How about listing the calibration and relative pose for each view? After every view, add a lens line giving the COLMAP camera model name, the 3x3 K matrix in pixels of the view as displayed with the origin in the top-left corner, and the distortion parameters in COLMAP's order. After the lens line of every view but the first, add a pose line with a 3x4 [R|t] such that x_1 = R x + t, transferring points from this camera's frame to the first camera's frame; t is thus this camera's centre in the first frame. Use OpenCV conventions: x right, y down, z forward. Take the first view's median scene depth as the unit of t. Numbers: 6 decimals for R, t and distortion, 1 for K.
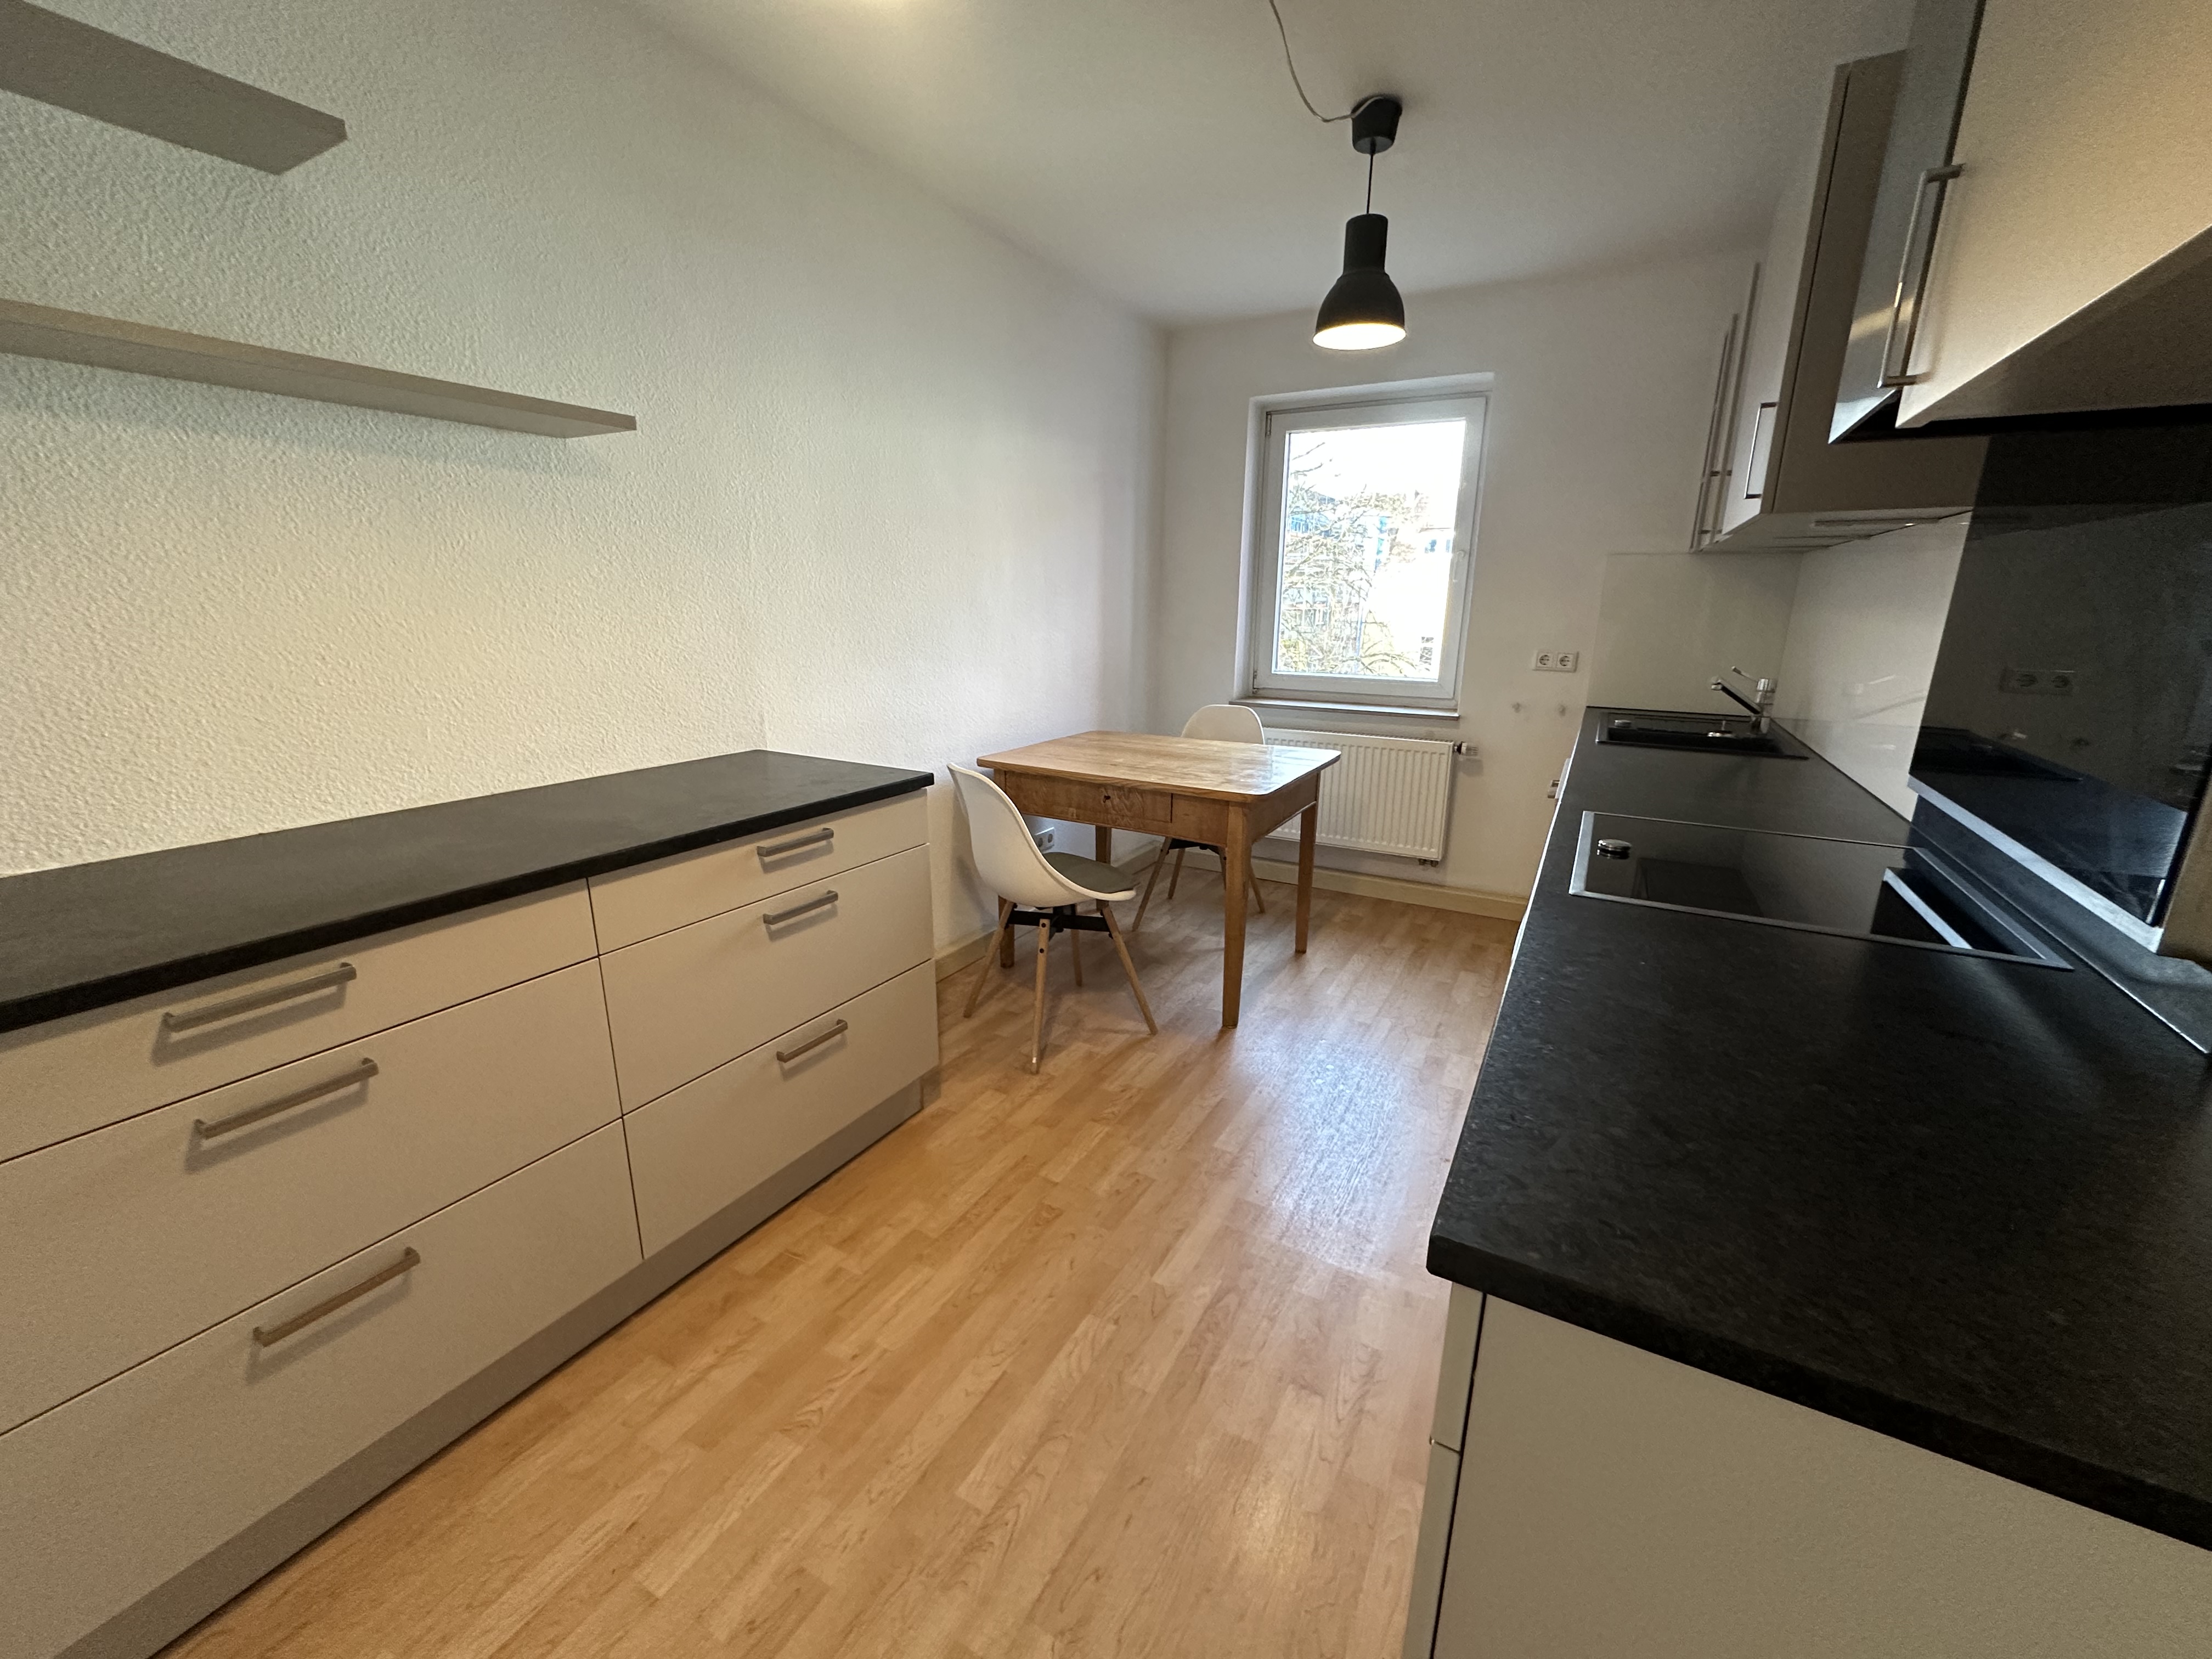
lens RADIAL K [[886.5, 0, 1115.7], [0, 886.5, 824.2], [0, 0, 1]] dist [-0.001244, -0.000397]
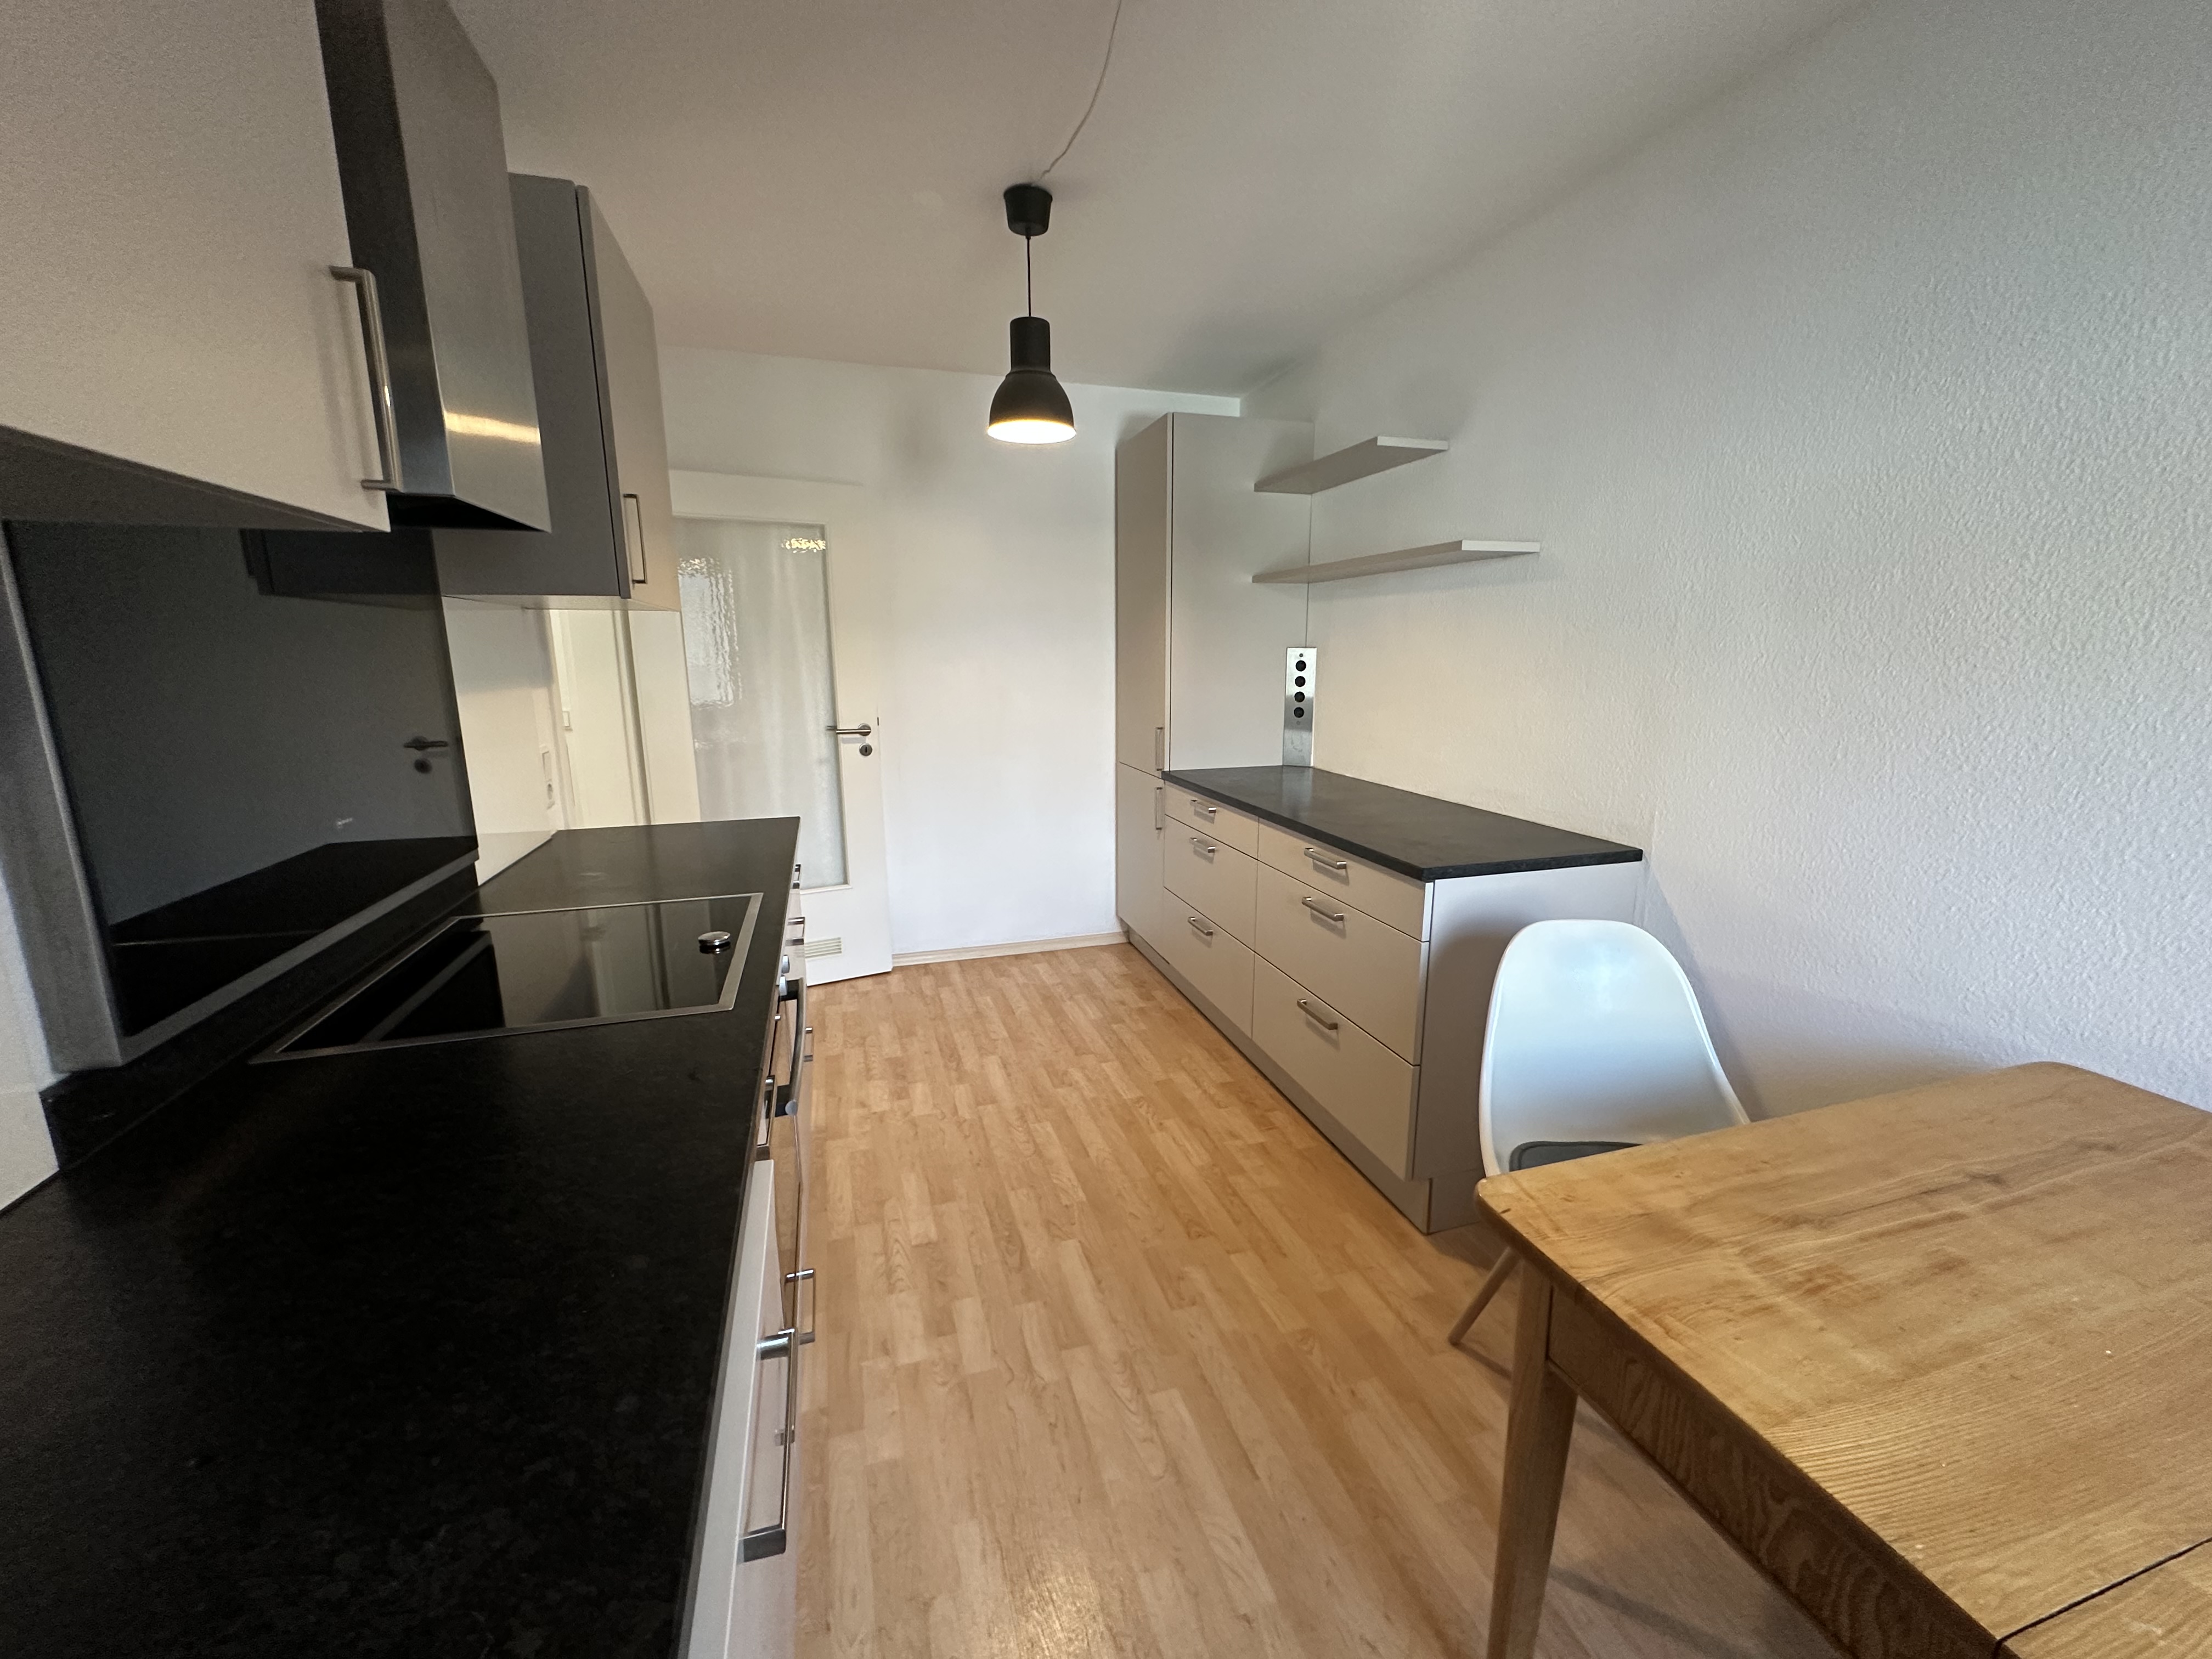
lens RADIAL K [[886.5, 0, 1109.5], [0, 886.5, 828.2], [0, 0, 1]] dist [-0.001244, -0.000397]
pose [[-0.692268, 0.134697, -0.708958, 0.568144], [-0.185254, 0.916332, 0.354989, -0.310215], [0.697456, 0.377085, -0.609394, 1.125381]]
